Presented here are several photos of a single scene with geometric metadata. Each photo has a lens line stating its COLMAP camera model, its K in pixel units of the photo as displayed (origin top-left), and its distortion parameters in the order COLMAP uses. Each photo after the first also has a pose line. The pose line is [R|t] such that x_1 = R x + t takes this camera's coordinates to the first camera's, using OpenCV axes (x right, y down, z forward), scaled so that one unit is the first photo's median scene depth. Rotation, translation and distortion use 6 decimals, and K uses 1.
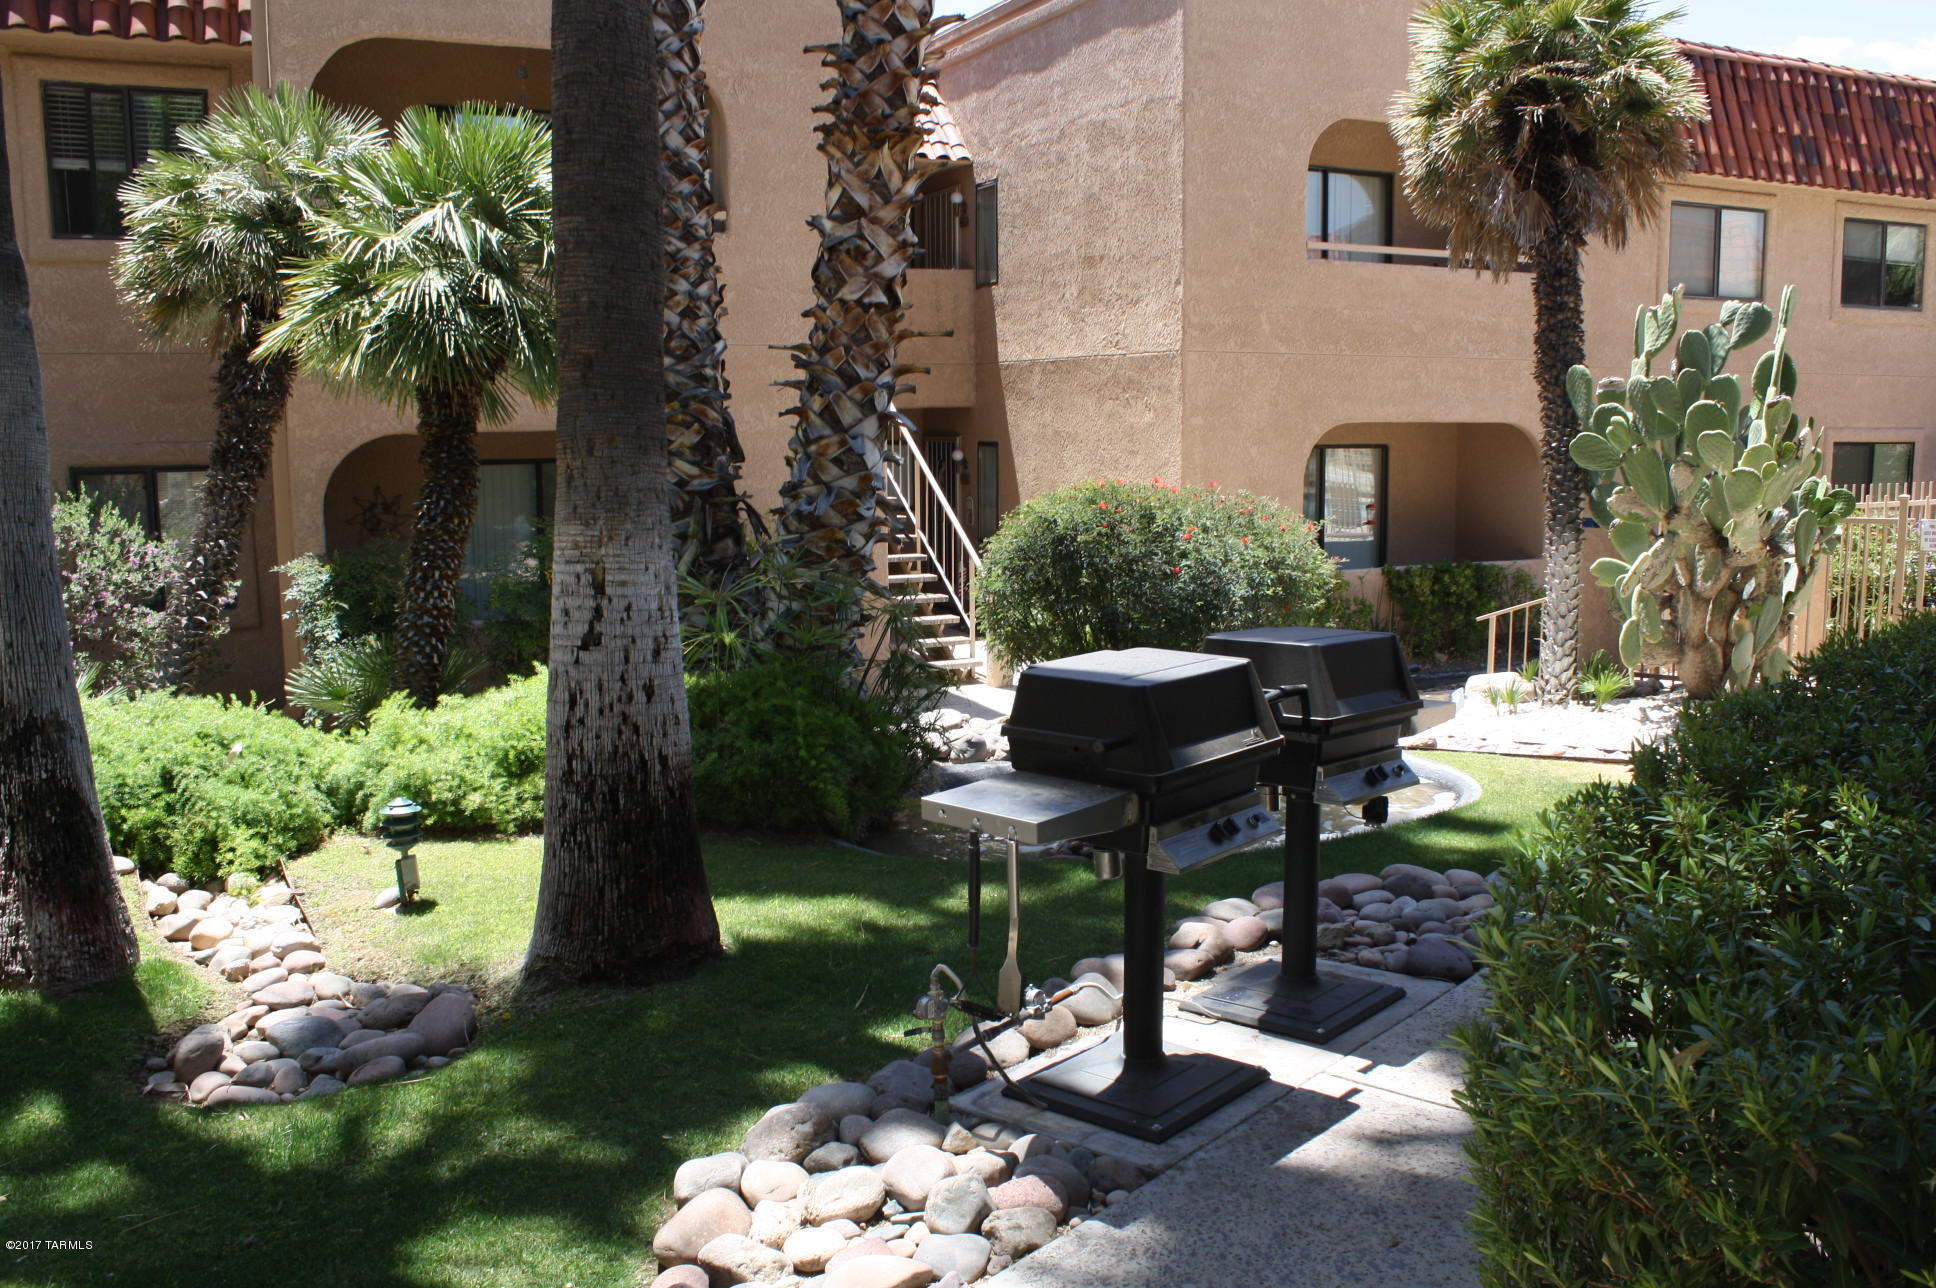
lens RADIAL K [[1636.0, 0, 968.0], [0, 1636.0, 664.6], [0, 0, 1]] dist [-0.157389, 0.133306]
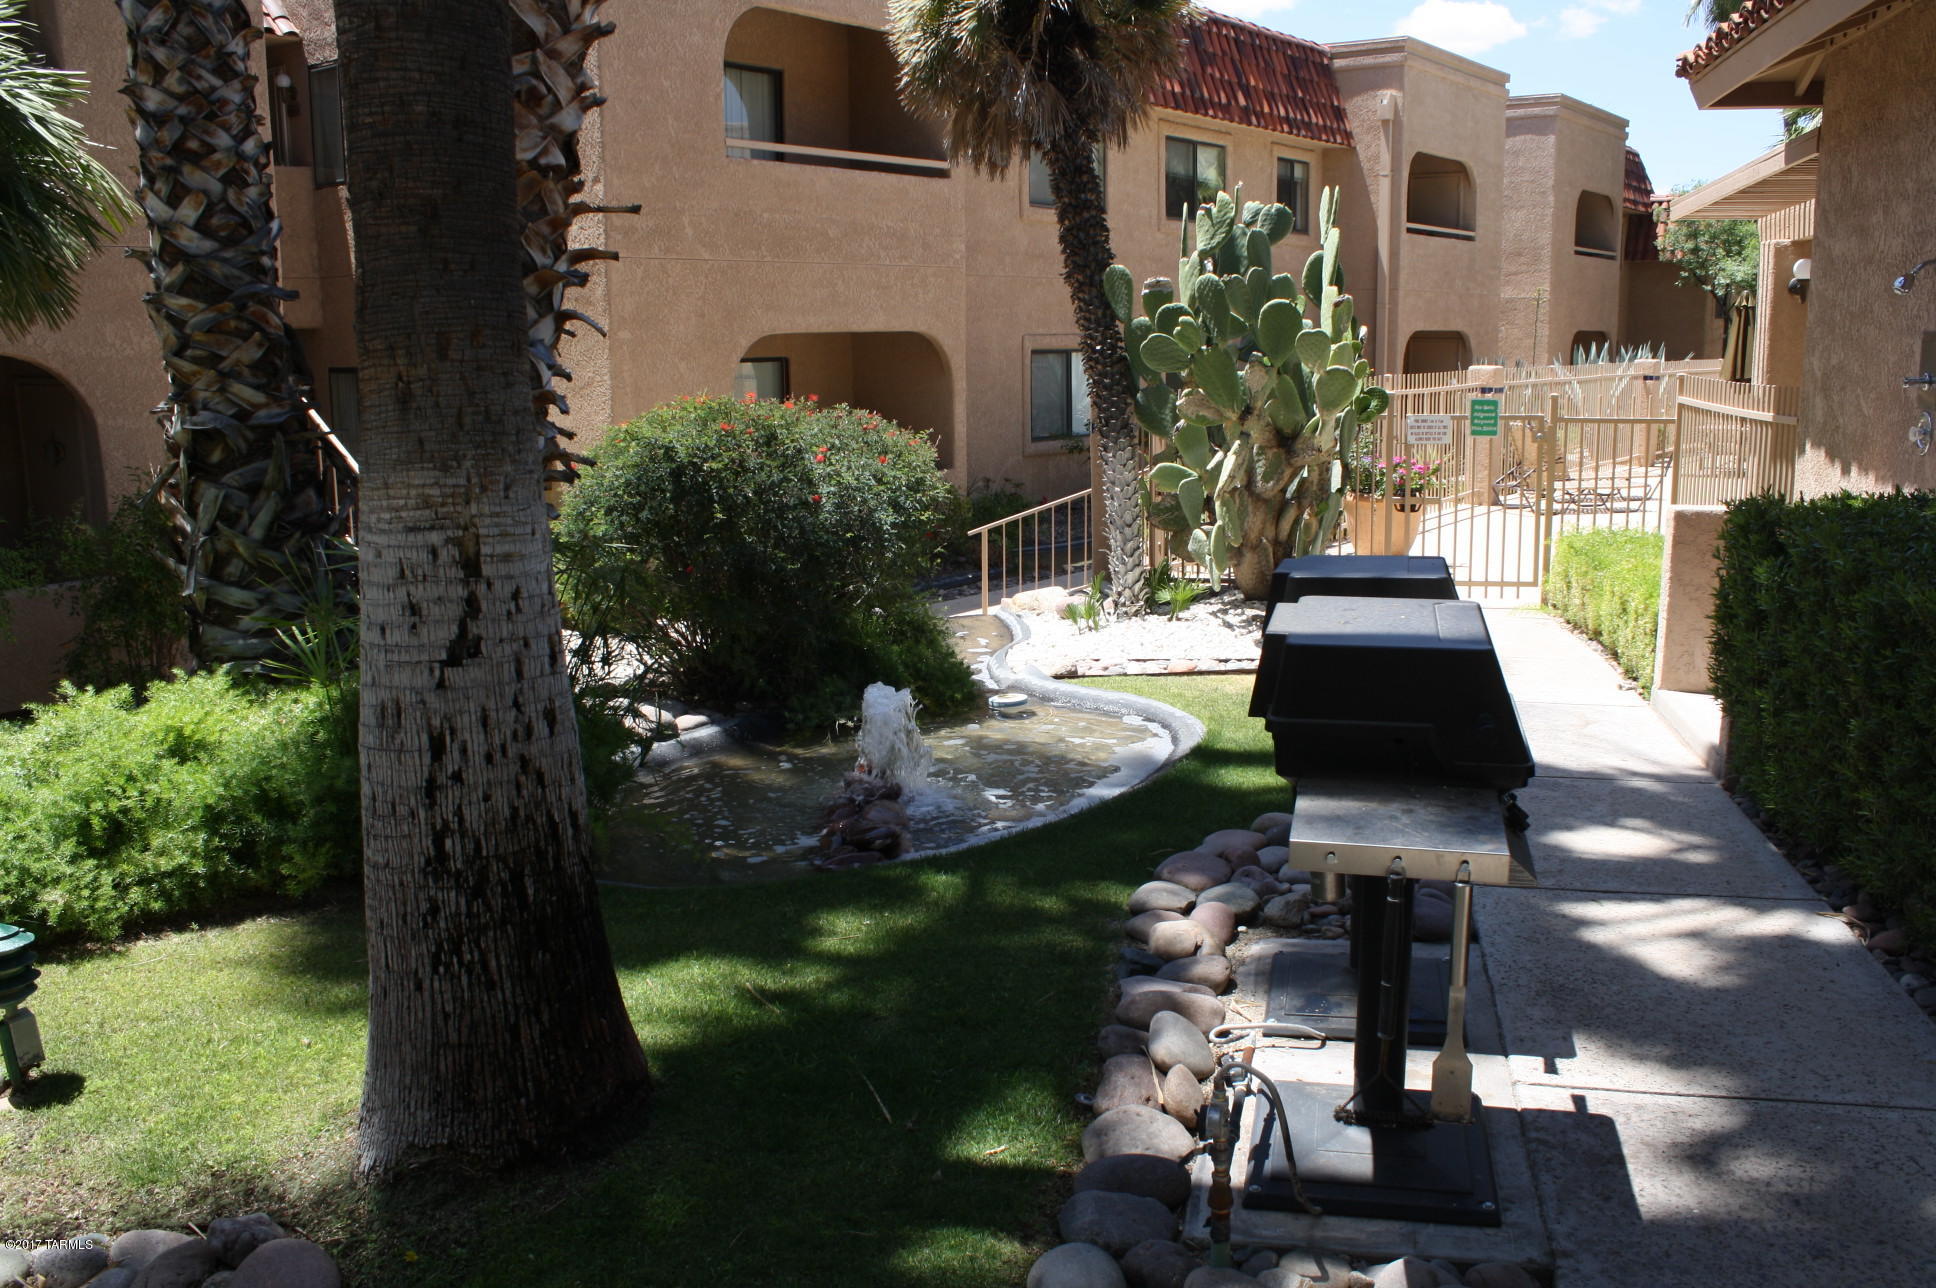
lens RADIAL K [[1636.0, 0, 975.2], [0, 1636.0, 661.1], [0, 0, 1]] dist [-0.157389, 0.133306]
pose [[0.886757, -0.094799, 0.452409, -0.219406], [0.074539, 0.995261, 0.062447, -0.022561], [-0.456185, -0.021653, 0.889621, 0.220865]]
